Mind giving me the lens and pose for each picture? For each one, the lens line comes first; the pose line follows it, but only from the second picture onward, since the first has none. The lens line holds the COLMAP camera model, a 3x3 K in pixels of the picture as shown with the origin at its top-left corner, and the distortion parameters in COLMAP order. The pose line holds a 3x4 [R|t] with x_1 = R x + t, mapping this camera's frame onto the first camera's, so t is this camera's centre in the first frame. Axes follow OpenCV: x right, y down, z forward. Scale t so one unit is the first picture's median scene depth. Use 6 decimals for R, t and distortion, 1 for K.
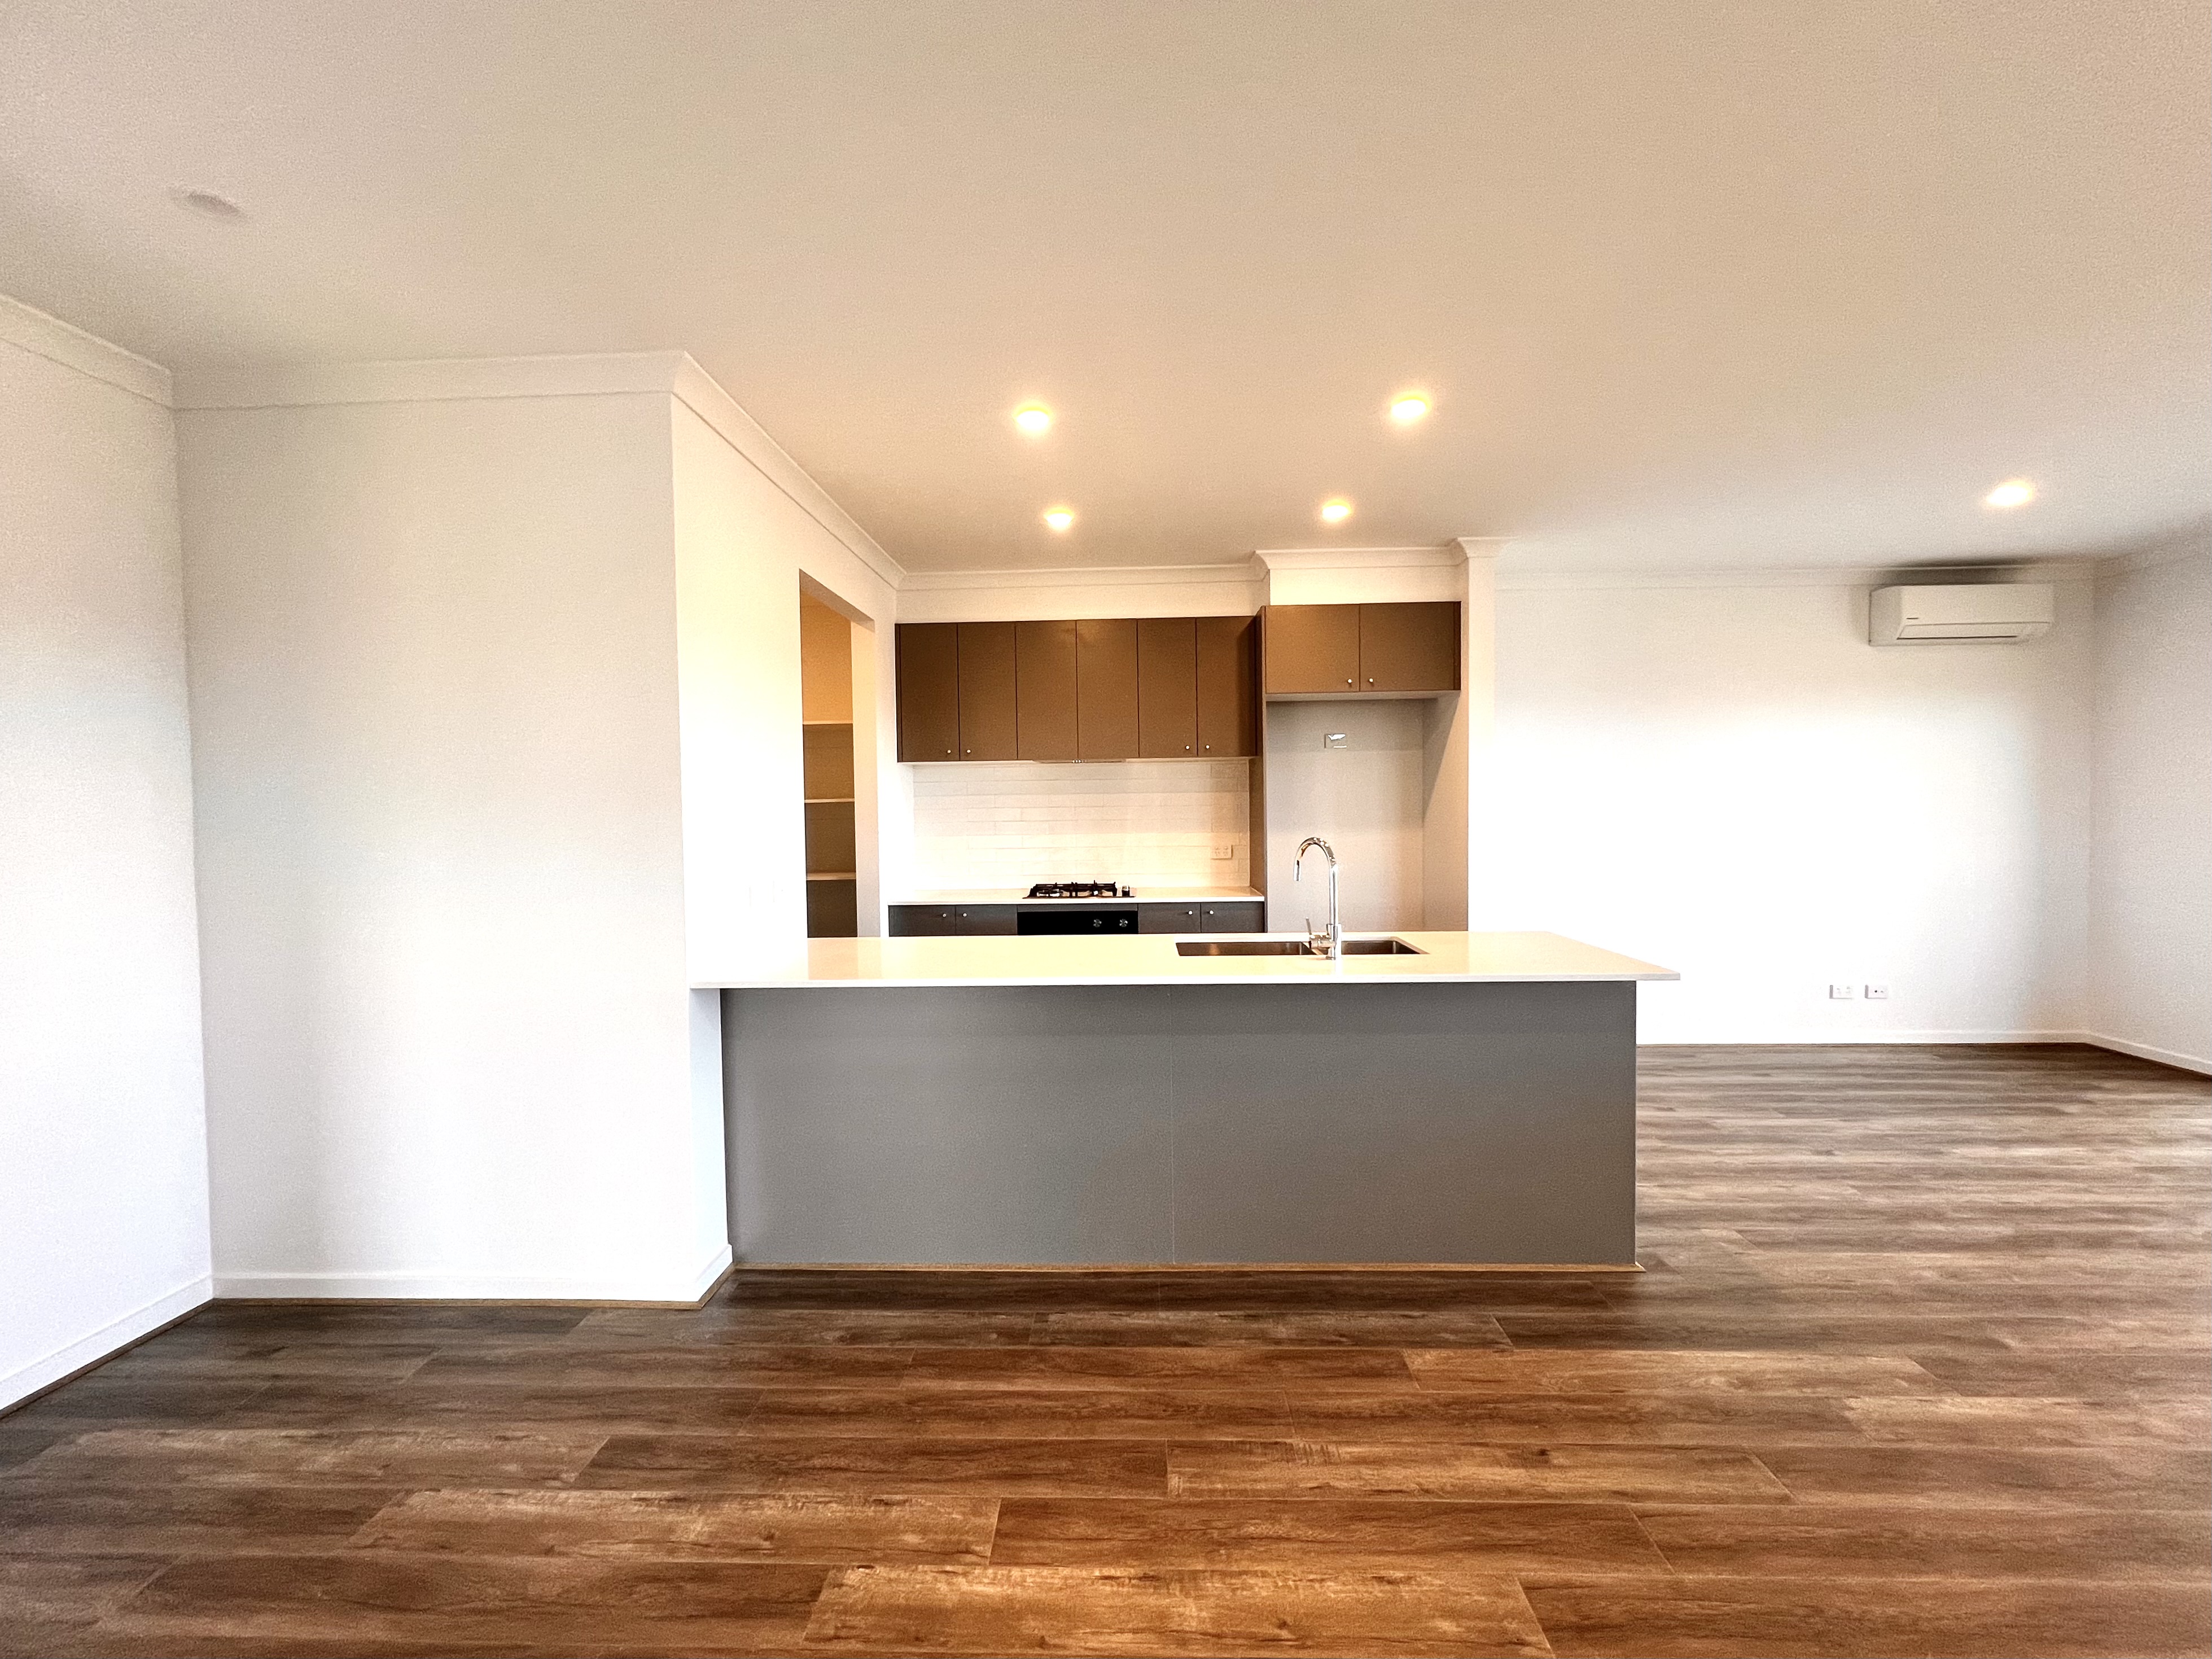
lens RADIAL K [[891.1, 0, 1130.1], [0, 891.1, 823.6], [0, 0, 1]] dist [-0.002007, 0.000402]
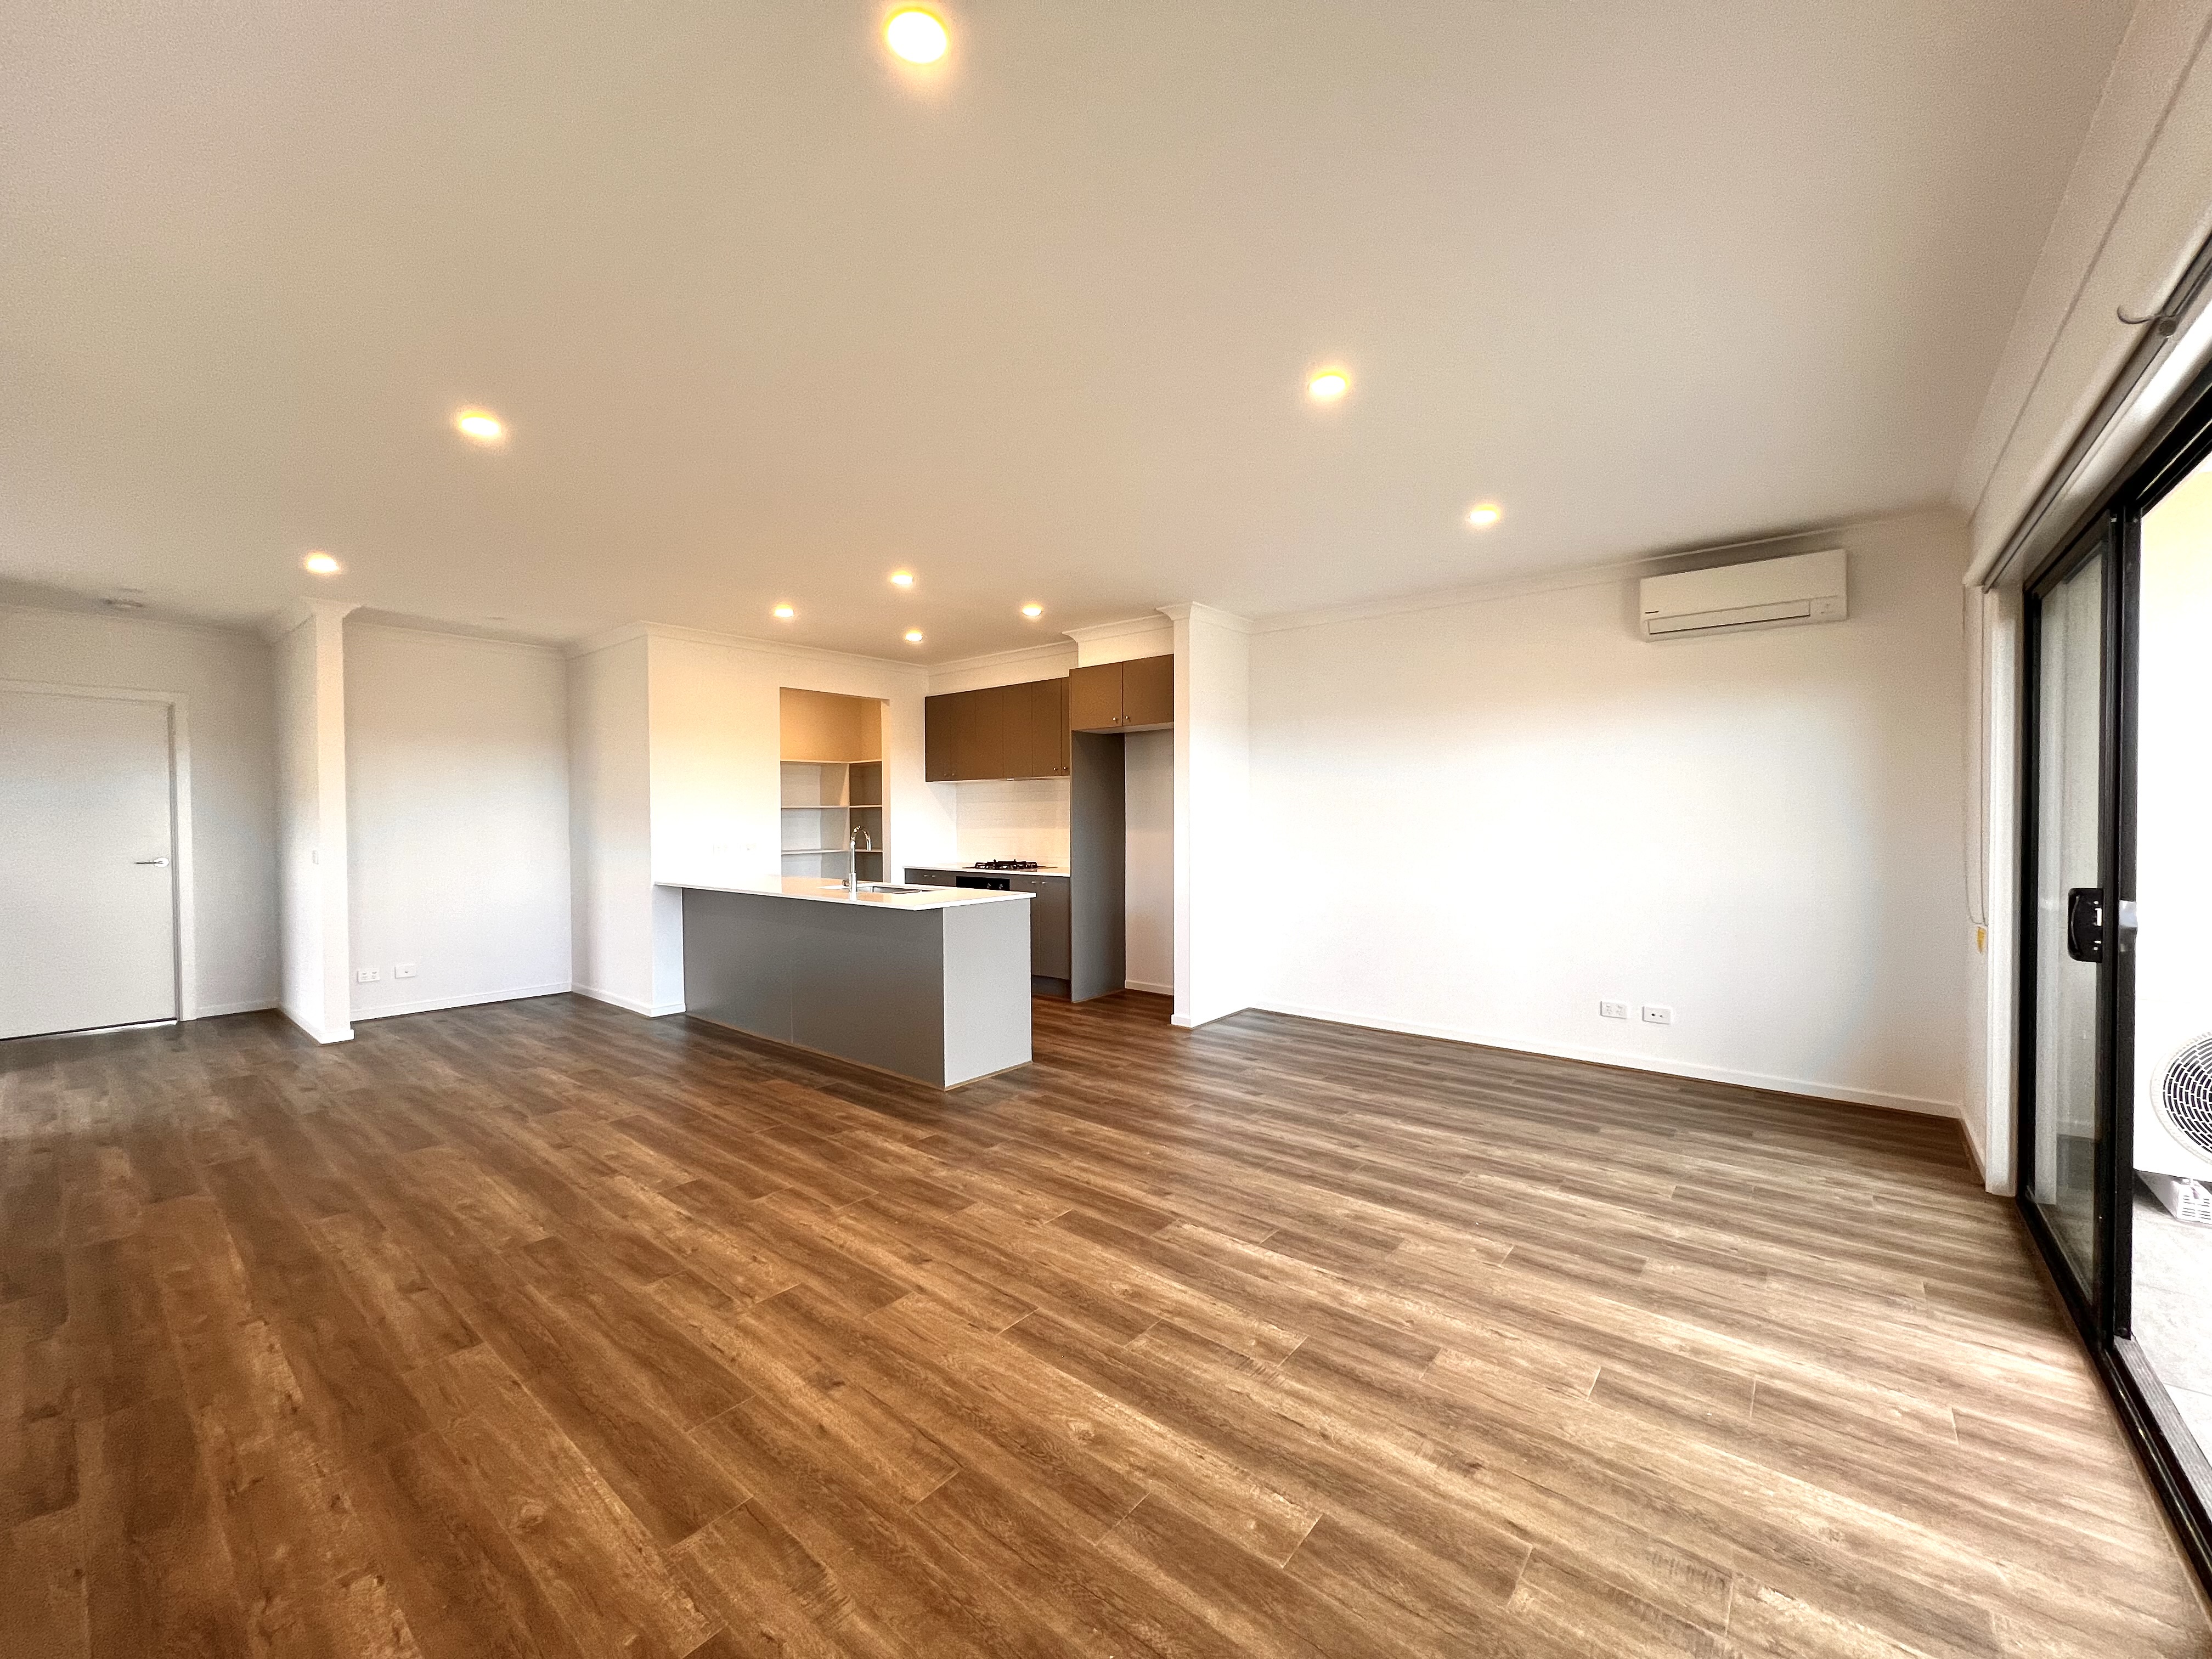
lens RADIAL K [[865.9, 0, 1117.7], [0, 865.9, 797.9], [0, 0, 1]] dist [-0.002099, 0.000401]
pose [[0.799603, -0.002912, -0.600522, 1.315054], [-0.019331, 0.999345, -0.030584, 0.004018], [0.600218, 0.036064, 0.799023, -0.075413]]
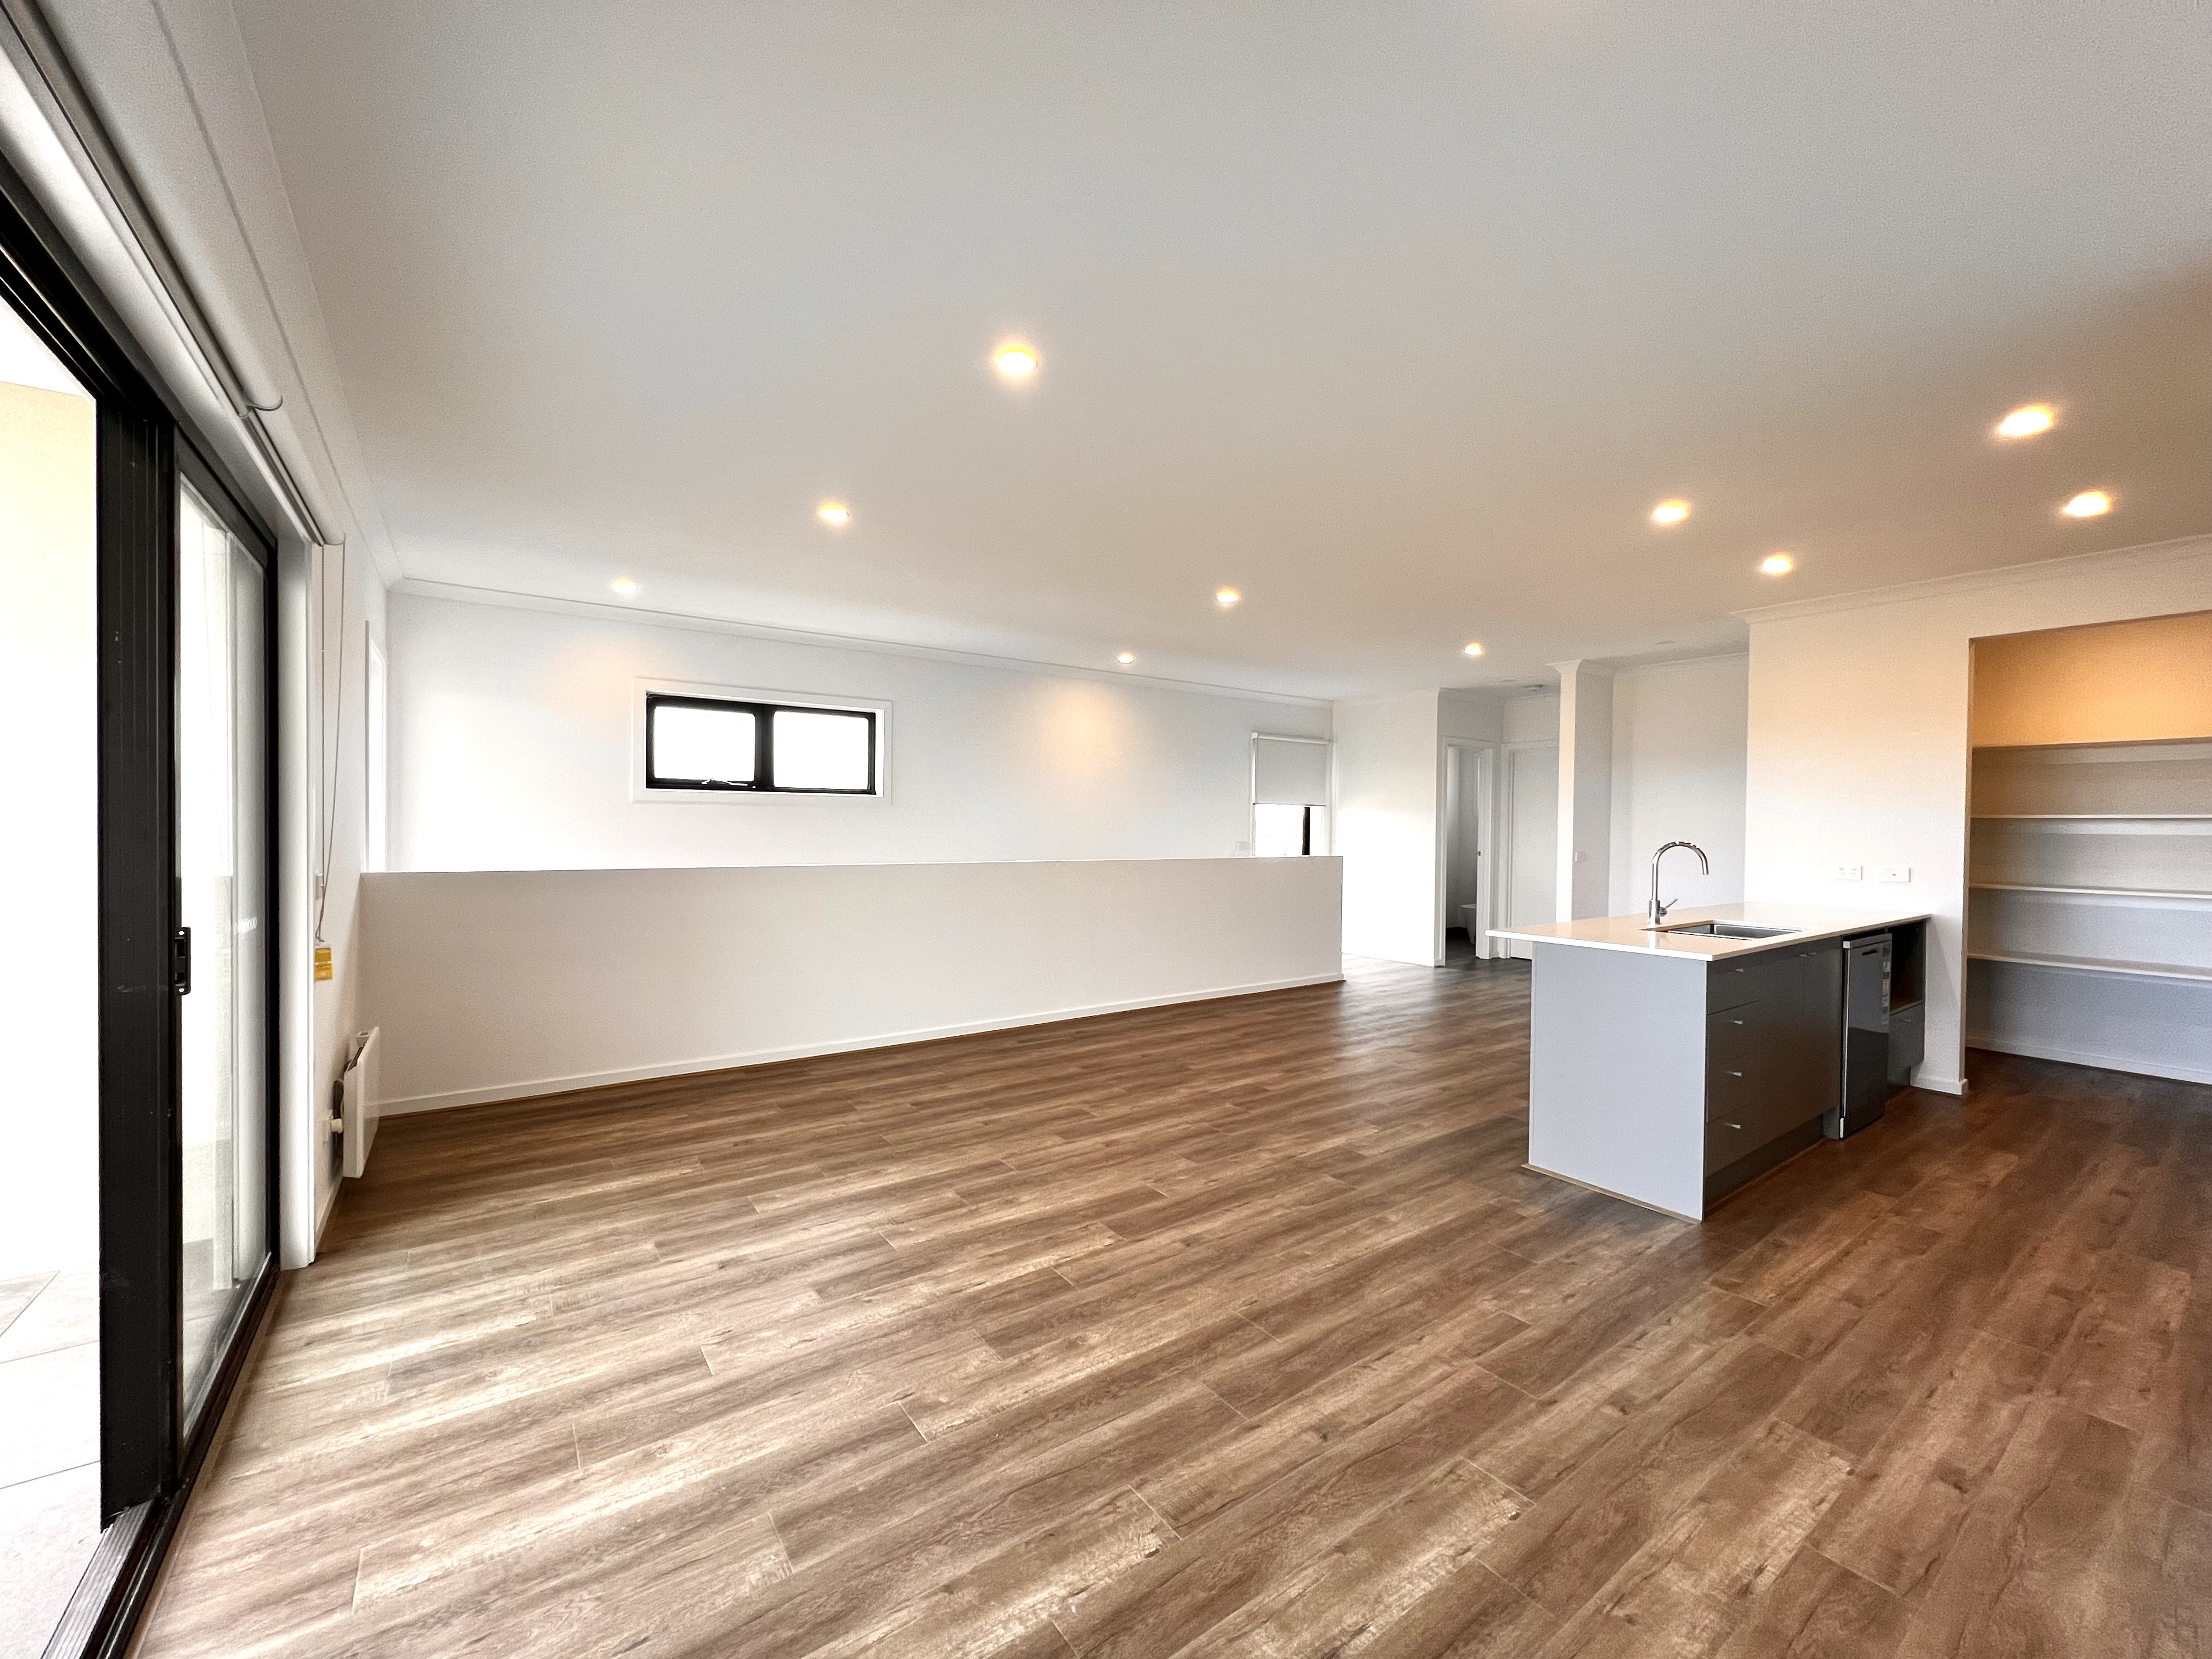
lens RADIAL K [[891.1, 0, 1124.1], [0, 891.1, 841.9], [0, 0, 1]] dist [-0.002007, 0.000402]
pose [[-0.780562, 0.019197, -0.624784, 1.376271], [-0.013045, 0.998810, 0.046987, -0.029671], [0.624942, 0.044826, -0.779383, 1.211350]]
